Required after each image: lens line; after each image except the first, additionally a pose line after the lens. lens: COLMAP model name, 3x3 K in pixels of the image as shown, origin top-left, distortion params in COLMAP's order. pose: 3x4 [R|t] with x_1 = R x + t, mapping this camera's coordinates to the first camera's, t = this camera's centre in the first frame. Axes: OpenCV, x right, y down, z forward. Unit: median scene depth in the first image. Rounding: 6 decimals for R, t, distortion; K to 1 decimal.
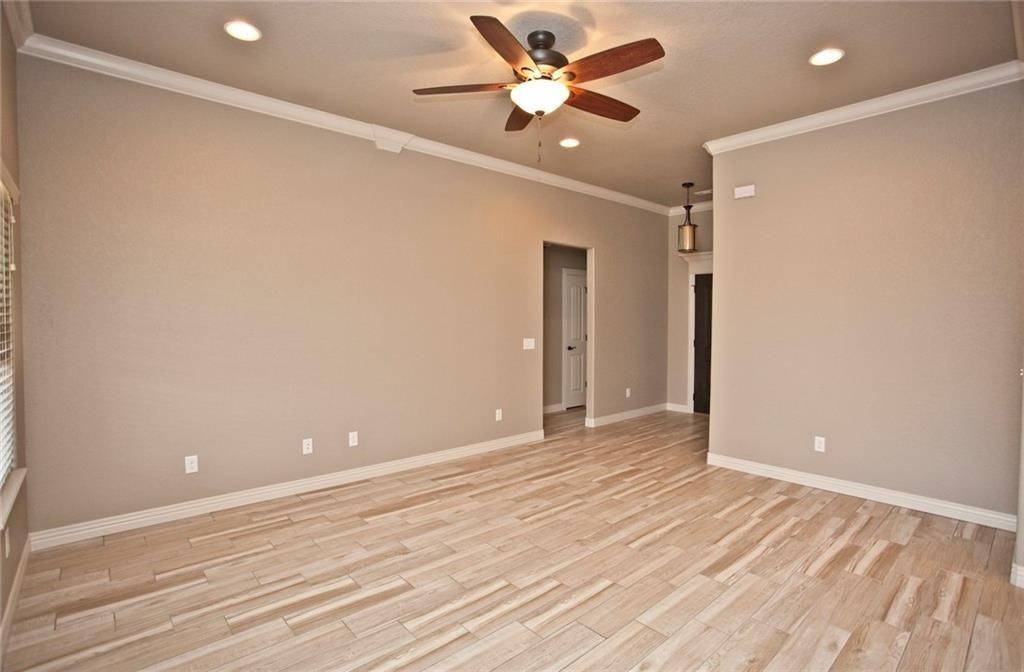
lens RADIAL K [[494.0, 0, 513.5], [0, 494.0, 334.3], [0, 0, 1]] dist [-0.057655, 0.015714]
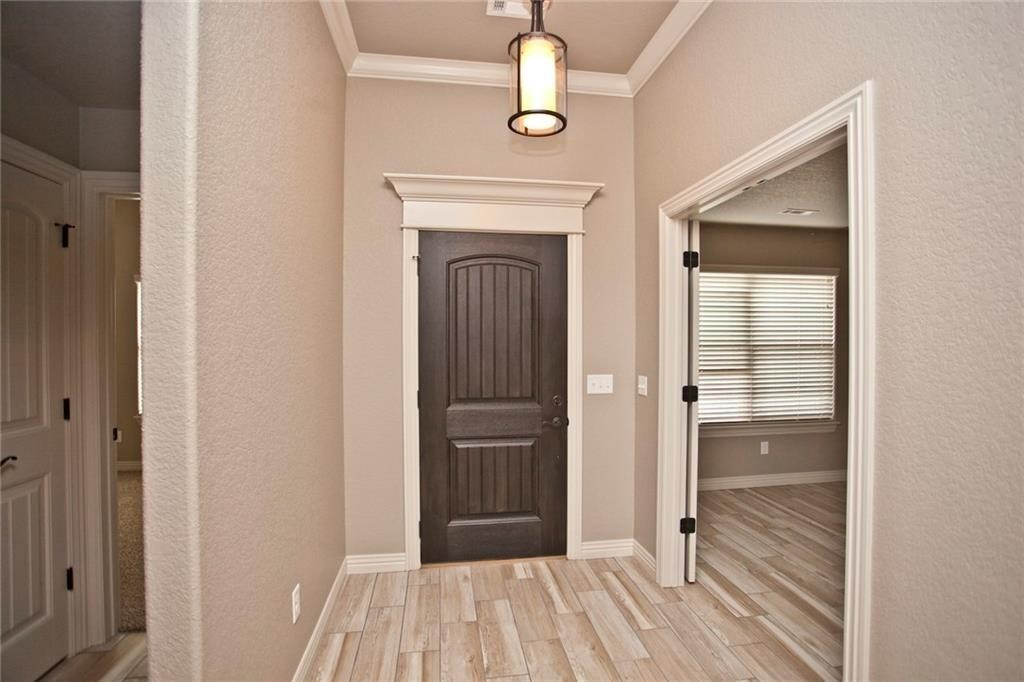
lens RADIAL K [[494.0, 0, 508.7], [0, 494.0, 336.2], [0, 0, 1]] dist [-0.057655, 0.015714]
pose [[0.558098, -0.007011, 0.829745, 0.142259], [0.028741, 0.999528, -0.010885, -0.054415], [-0.829277, 0.029923, 0.558036, 1.432544]]
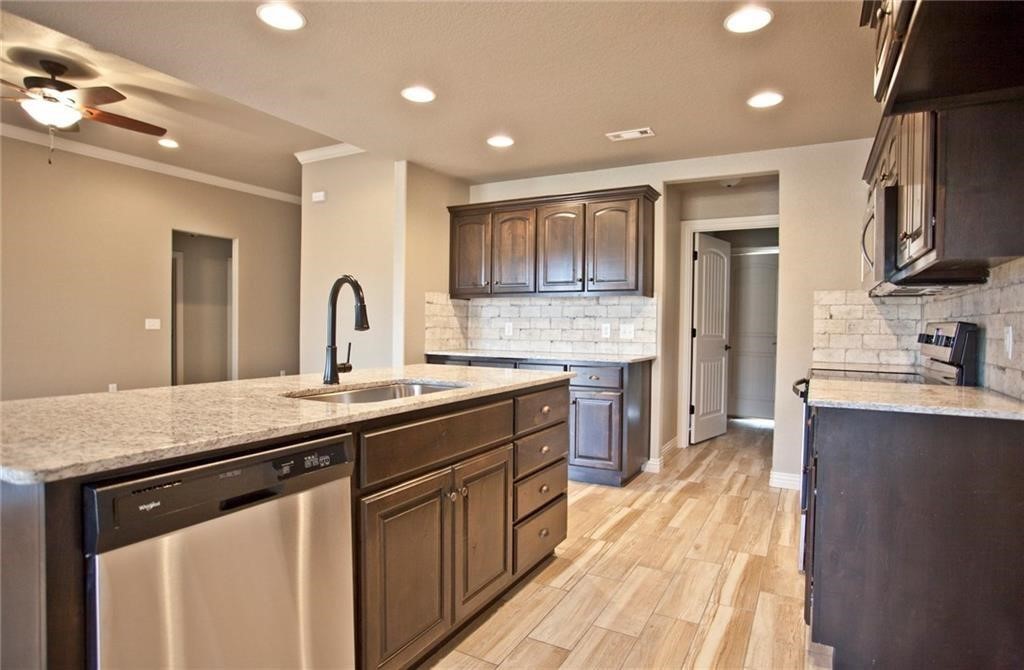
lens RADIAL K [[553.5, 0, 513.8], [0, 553.5, 337.8], [0, 0, 1]] dist [-0.036393, 0.000670]
pose [[0.940946, -0.000674, 0.338555, 0.571626], [0.002350, 0.999987, -0.004543, 0.084506], [-0.338548, 0.005070, 0.940936, -0.567322]]
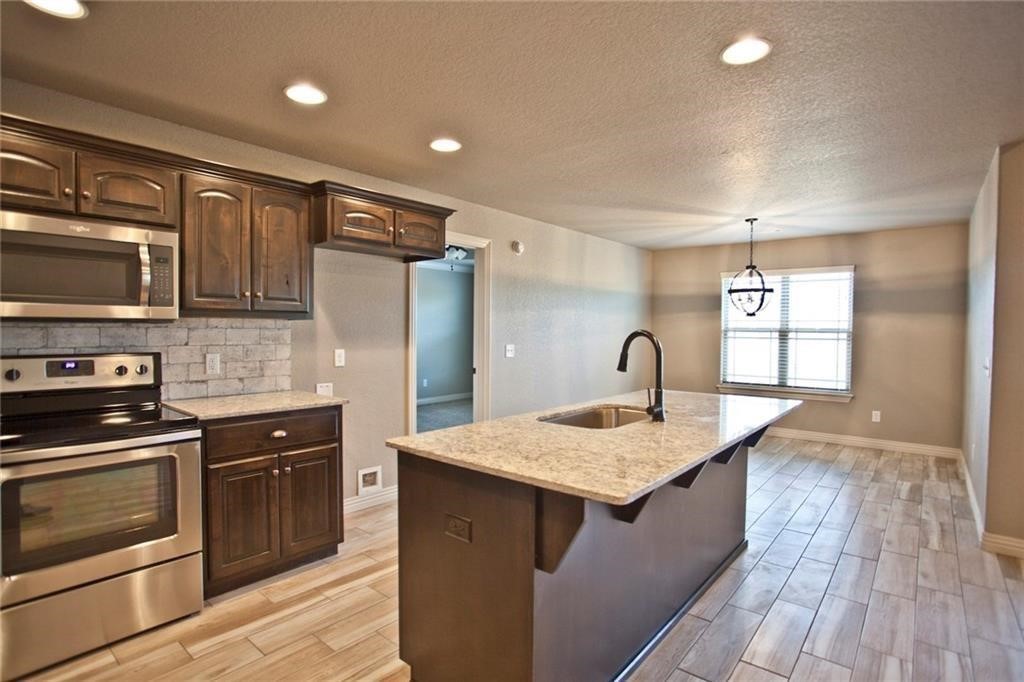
lens RADIAL K [[494.0, 0, 502.9], [0, 494.0, 341.4], [0, 0, 1]] dist [-0.057655, 0.015714]
pose [[-0.991273, -0.006041, -0.131687, 0.862195], [-0.013408, 0.998389, 0.055129, 0.001294], [0.131141, 0.056413, -0.989757, 0.615554]]
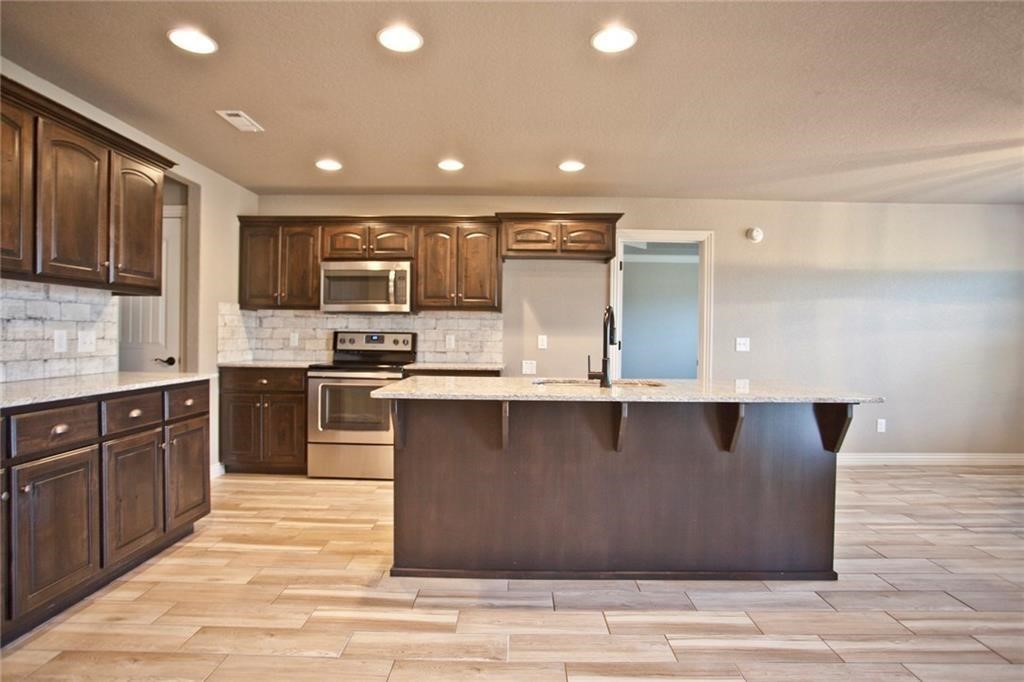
lens RADIAL K [[532.1, 0, 514.9], [0, 532.1, 342.3], [0, 0, 1]] dist [-0.050054, 0.013704]
pose [[-0.740891, -0.019640, 0.671338, 0.190502], [0.006760, 0.999304, 0.036695, 0.041290], [-0.671591, 0.031725, -0.740242, 0.666367]]
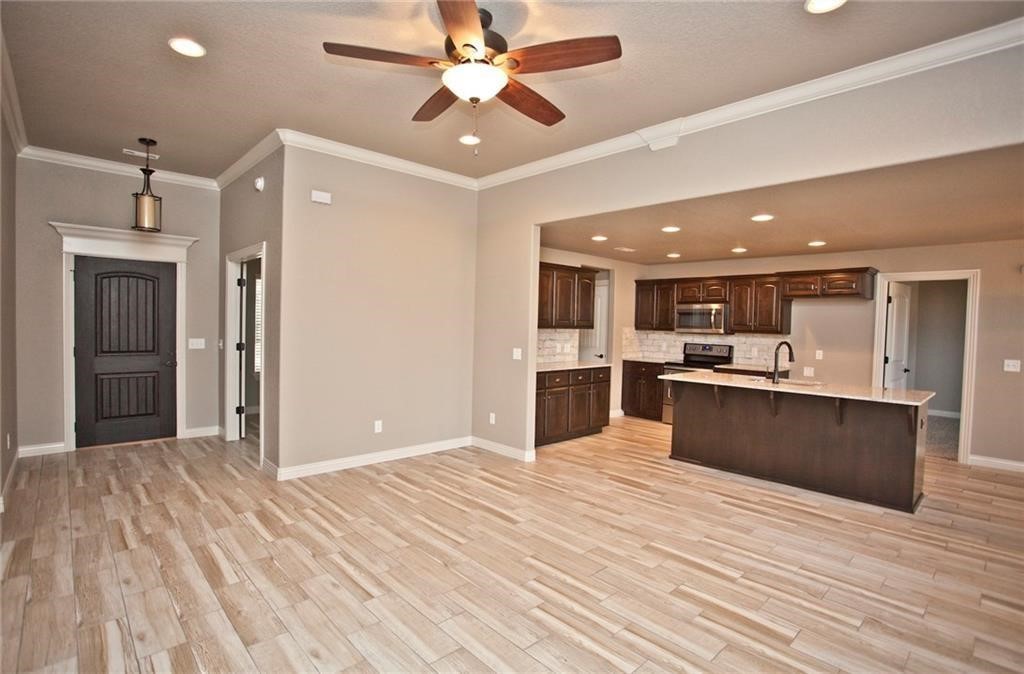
lens RADIAL K [[494.0, 0, 519.5], [0, 494.0, 338.6], [0, 0, 1]] dist [-0.057655, 0.015714]
pose [[-0.029006, -0.033188, 0.999028, -0.683077], [0.008186, 0.999407, 0.033438, -0.037447], [-0.999546, 0.009148, -0.028717, 0.758937]]
